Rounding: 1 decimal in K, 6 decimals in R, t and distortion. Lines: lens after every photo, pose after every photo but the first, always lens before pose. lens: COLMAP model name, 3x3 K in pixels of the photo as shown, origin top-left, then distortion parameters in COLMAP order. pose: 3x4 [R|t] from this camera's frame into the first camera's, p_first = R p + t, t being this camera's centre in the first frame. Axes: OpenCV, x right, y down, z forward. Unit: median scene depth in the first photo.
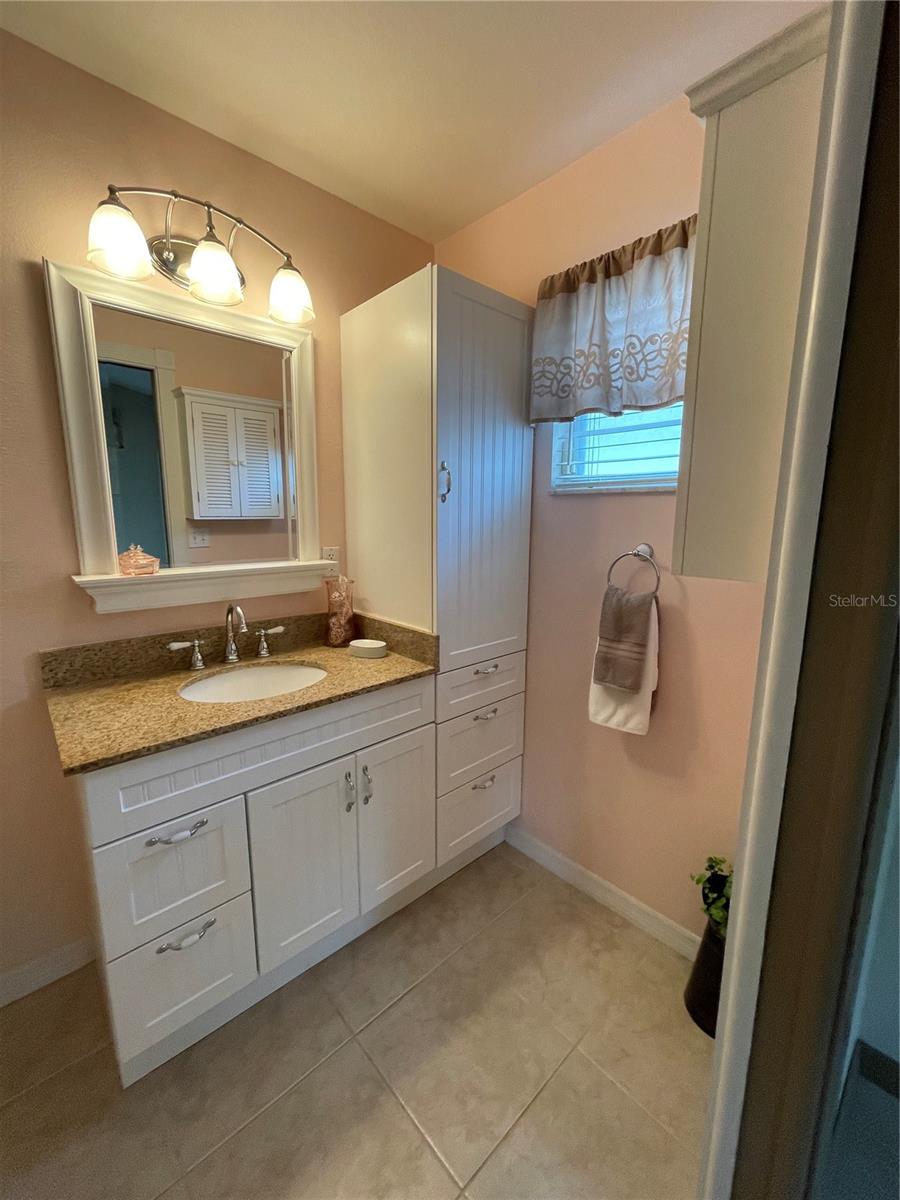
lens RADIAL K [[487.9, 0, 451.6], [0, 487.9, 596.8], [0, 0, 1]] dist [-0.000079, 0.000765]
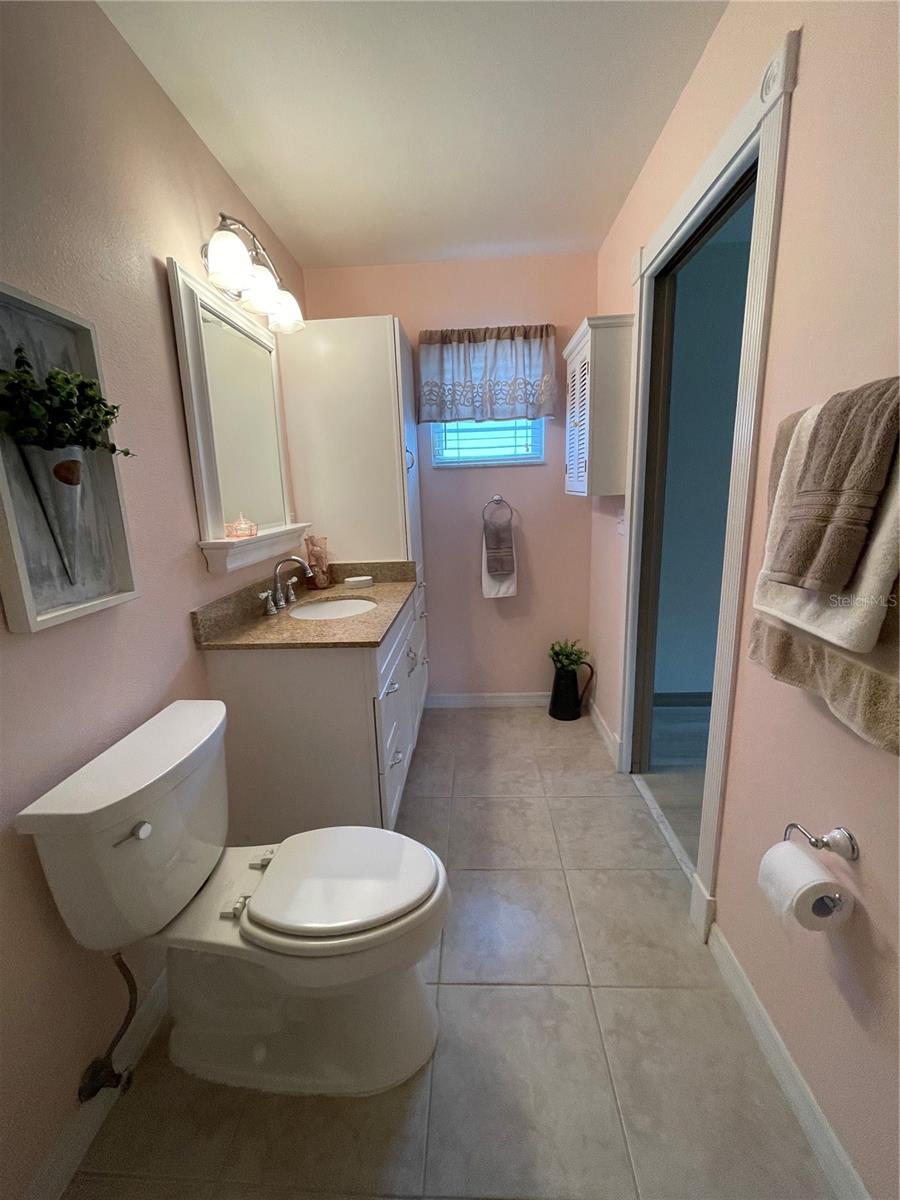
lens RADIAL K [[487.9, 0, 447.0], [0, 487.9, 597.8], [0, 0, 1]] dist [-0.000079, 0.000765]
pose [[0.715826, -0.187036, 0.672764, -1.056117], [0.159420, 0.981789, 0.103324, 0.053372], [-0.679837, 0.033290, 0.732607, -0.199808]]
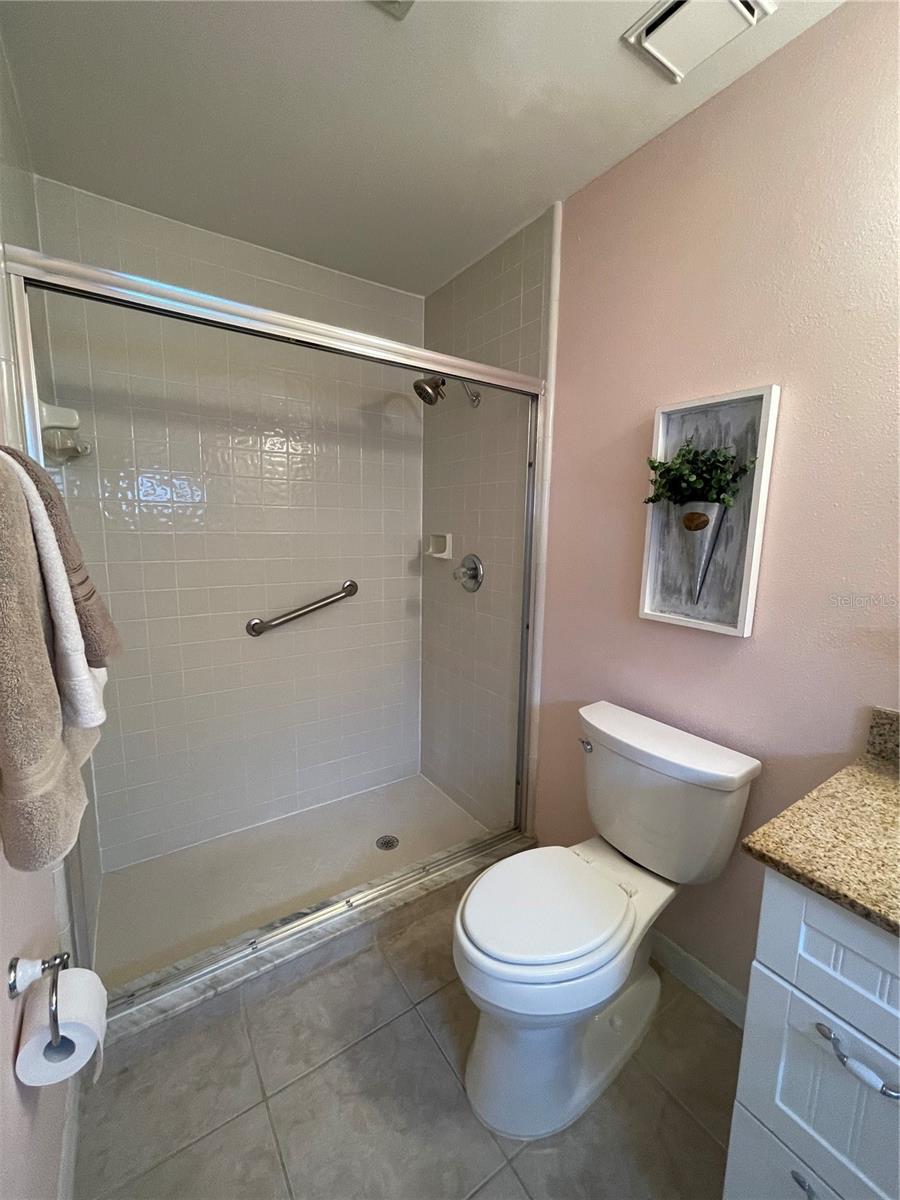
lens RADIAL K [[487.9, 0, 449.1], [0, 487.9, 594.9], [0, 0, 1]] dist [-0.000079, 0.000765]
pose [[-0.143781, 0.135620, -0.980272, 0.019214], [-0.186590, 0.969083, 0.161440, -0.058378], [0.971860, 0.206121, -0.114031, 0.327046]]
